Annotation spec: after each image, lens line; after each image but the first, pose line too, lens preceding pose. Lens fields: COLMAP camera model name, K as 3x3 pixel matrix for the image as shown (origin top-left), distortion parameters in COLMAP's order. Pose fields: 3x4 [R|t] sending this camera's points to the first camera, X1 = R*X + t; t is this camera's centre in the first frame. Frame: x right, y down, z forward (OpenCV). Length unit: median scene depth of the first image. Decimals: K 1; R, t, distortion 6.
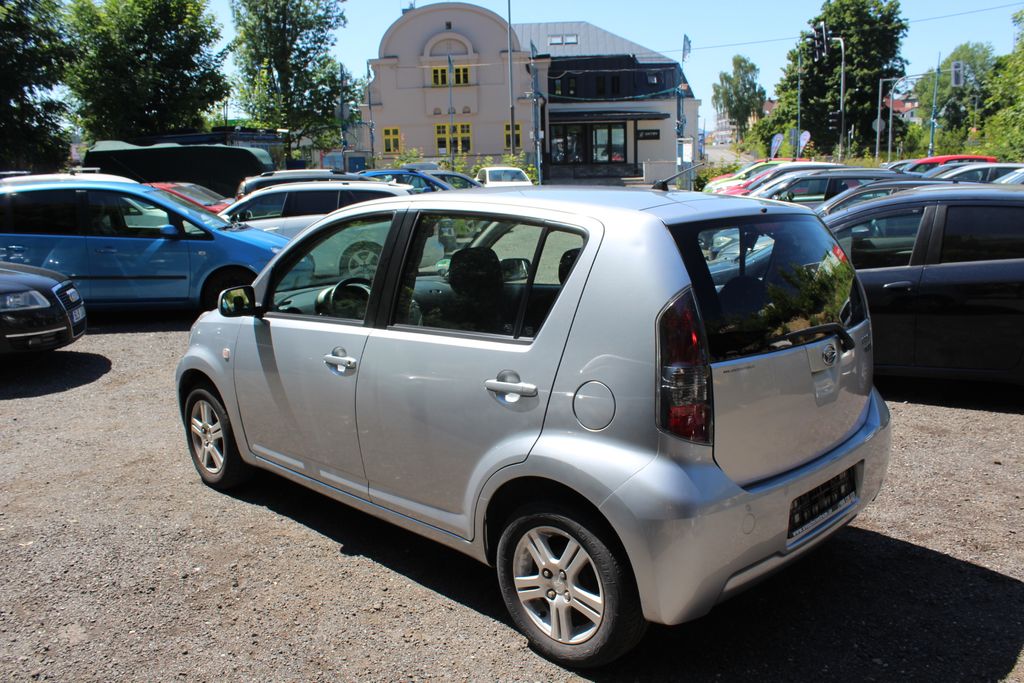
lens RADIAL K [[814.6, 0, 517.7], [0, 814.6, 341.3], [0, 0, 1]] dist [-0.143912, 0.109432]
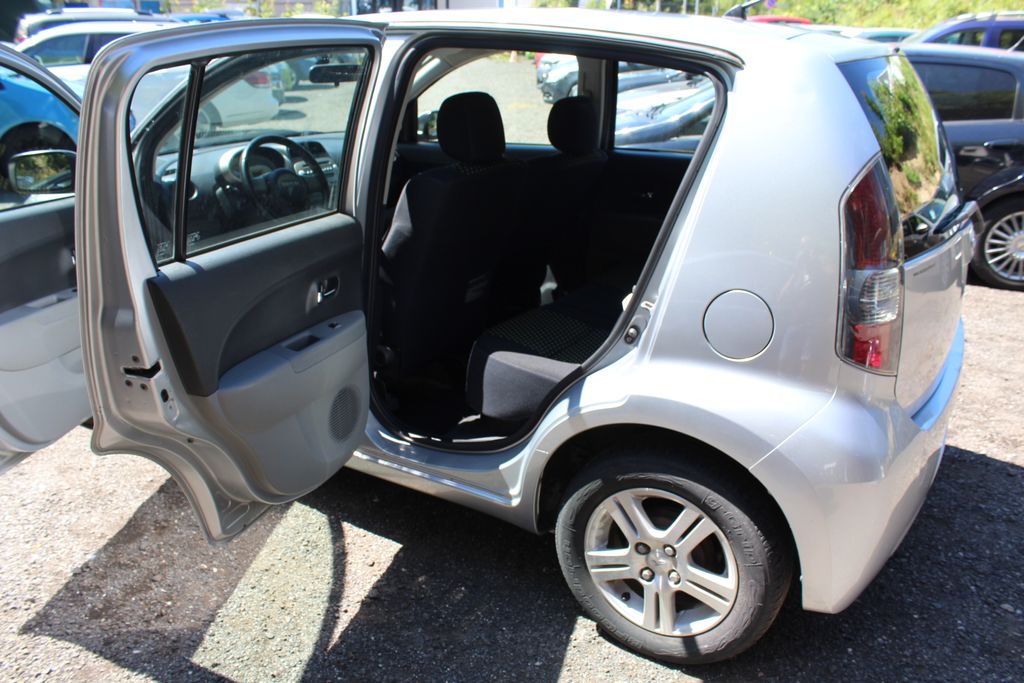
lens RADIAL K [[814.6, 0, 517.7], [0, 814.6, 341.3], [0, 0, 1]] dist [-0.143912, 0.109432]
pose [[0.975448, -0.048191, 0.214893, -0.214899], [0.010573, 0.984887, 0.172875, -0.025554], [-0.219976, -0.166359, 0.961215, 0.335934]]
